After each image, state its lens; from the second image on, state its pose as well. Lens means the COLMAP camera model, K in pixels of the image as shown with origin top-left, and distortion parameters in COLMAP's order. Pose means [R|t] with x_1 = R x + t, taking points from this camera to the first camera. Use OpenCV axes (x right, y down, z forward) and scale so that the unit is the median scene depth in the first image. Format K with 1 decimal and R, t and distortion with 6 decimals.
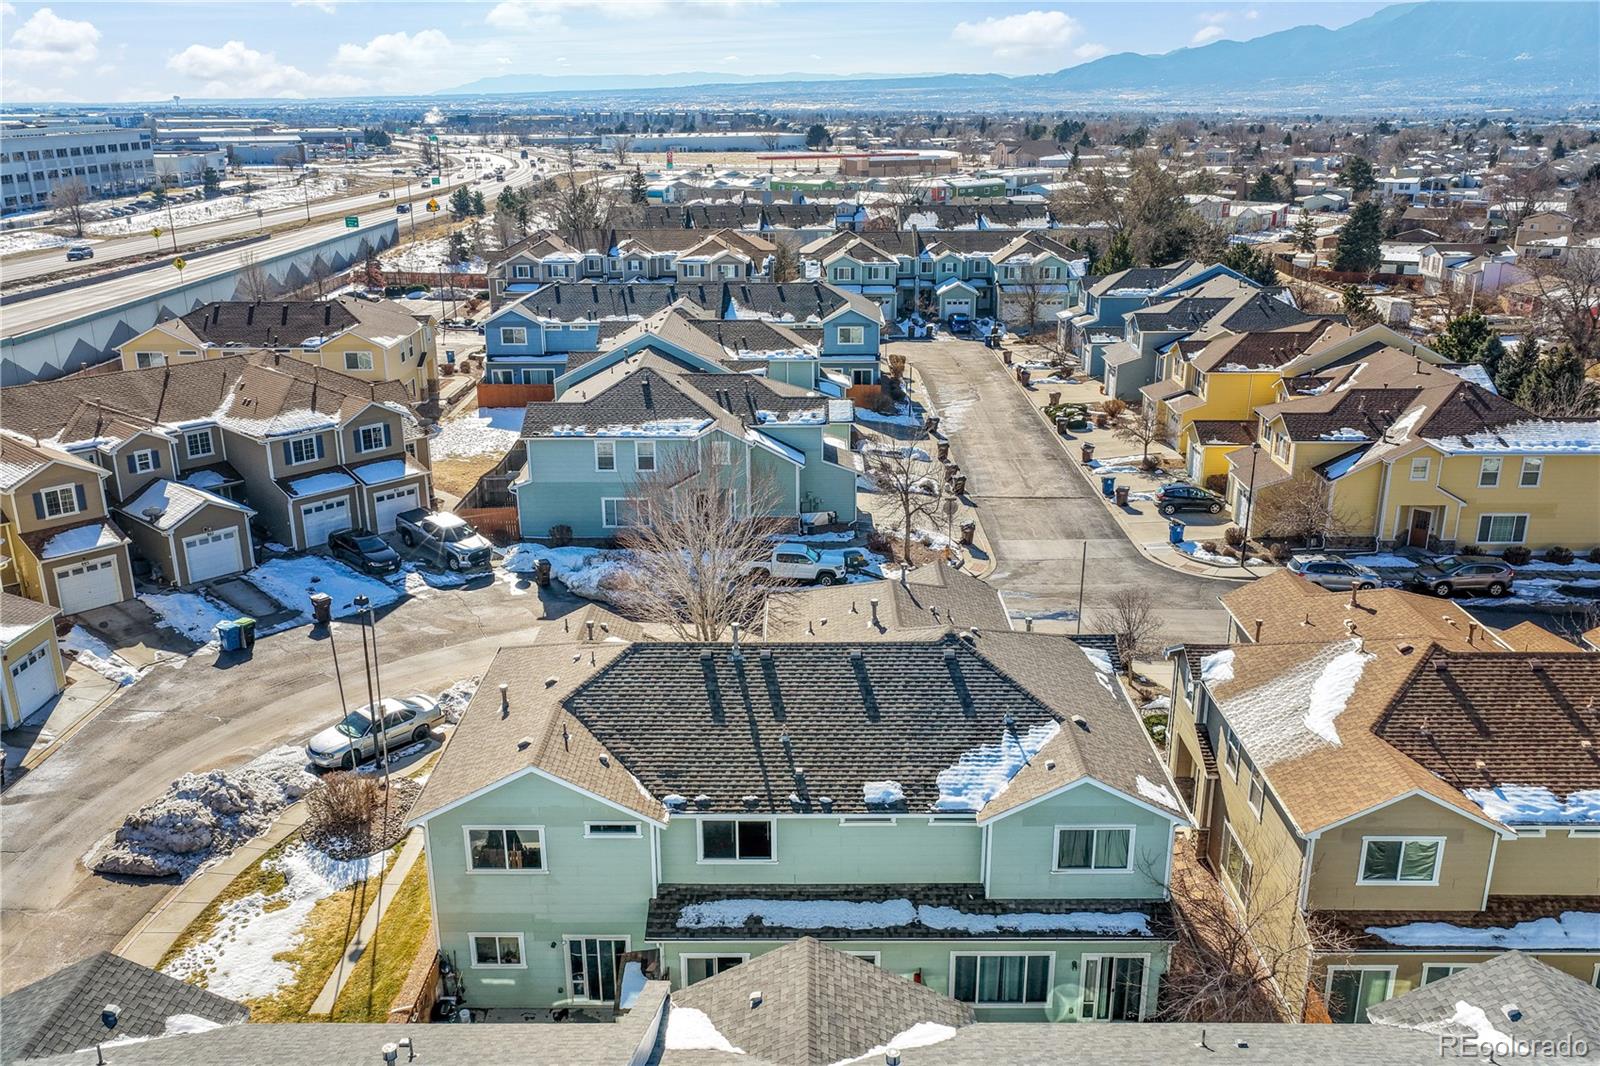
lens RADIAL K [[1335.7, 0, 806.6], [0, 1335.7, 533.9], [0, 0, 1]] dist [-0.010664, 0.038200]
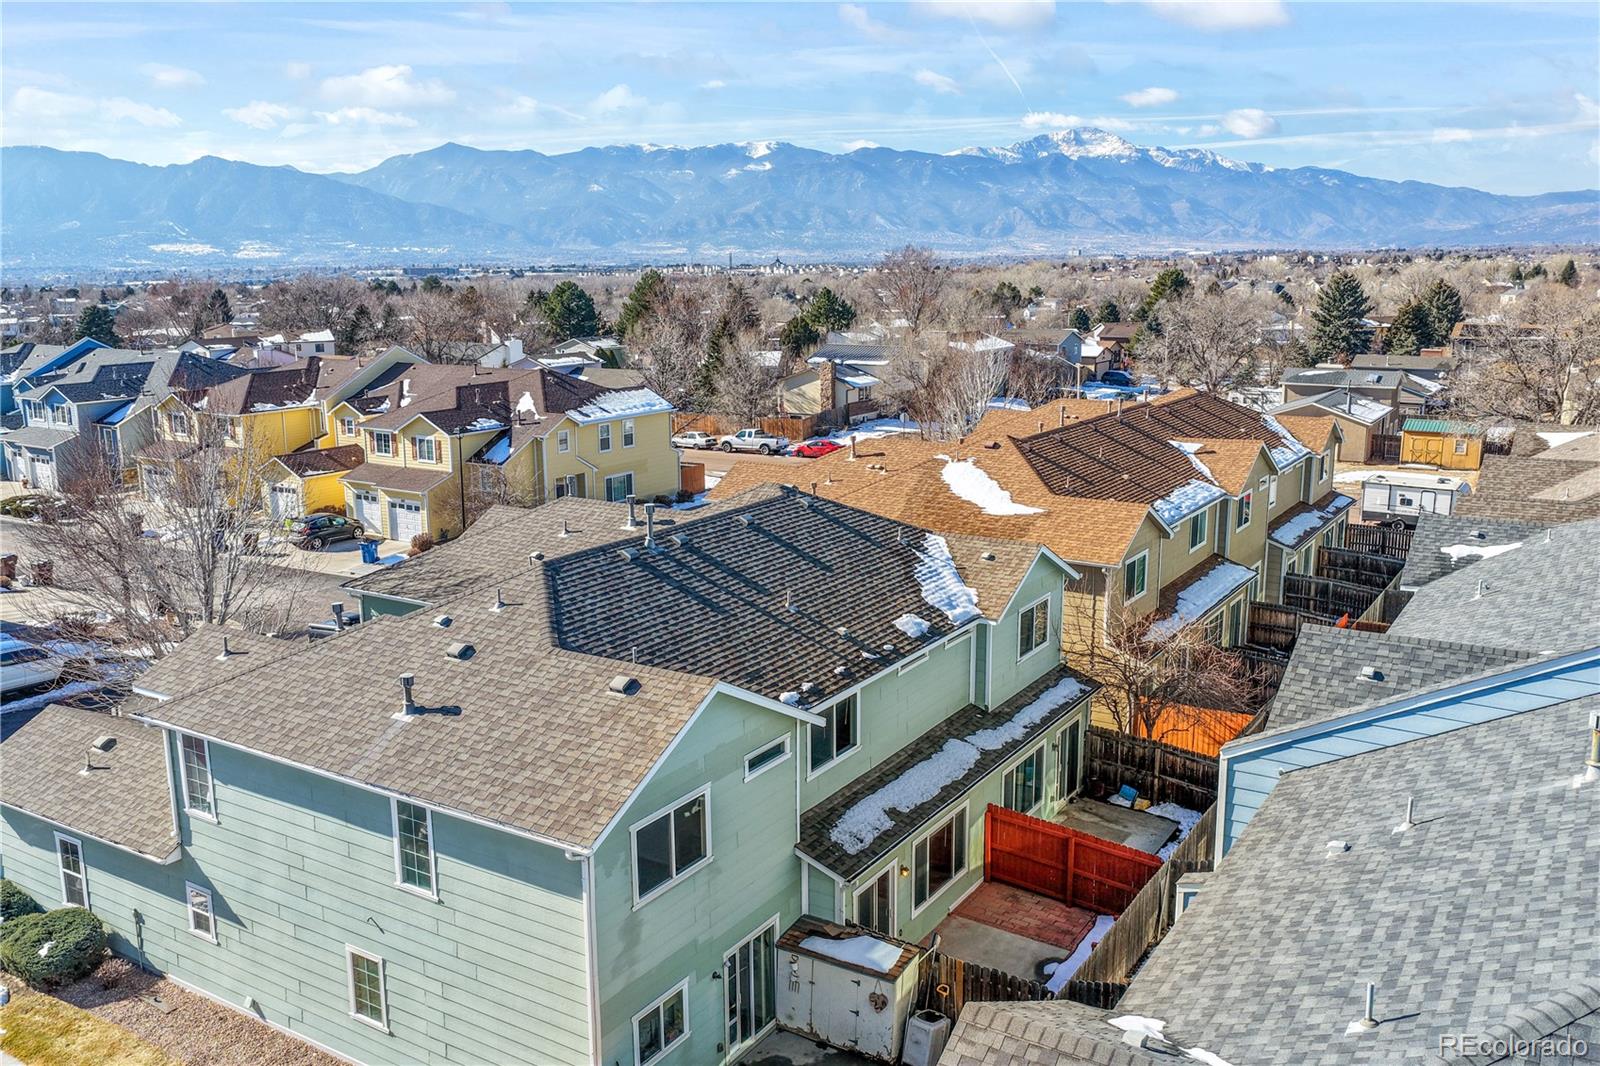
lens RADIAL K [[1335.7, 0, 801.1], [0, 1335.7, 536.3], [0, 0, 1]] dist [-0.010664, 0.038200]
pose [[0.530494, -0.174033, 0.829632, -0.678861], [0.272055, 0.961880, 0.027815, 0.093384], [-0.802847, 0.210950, 0.557618, 0.557801]]
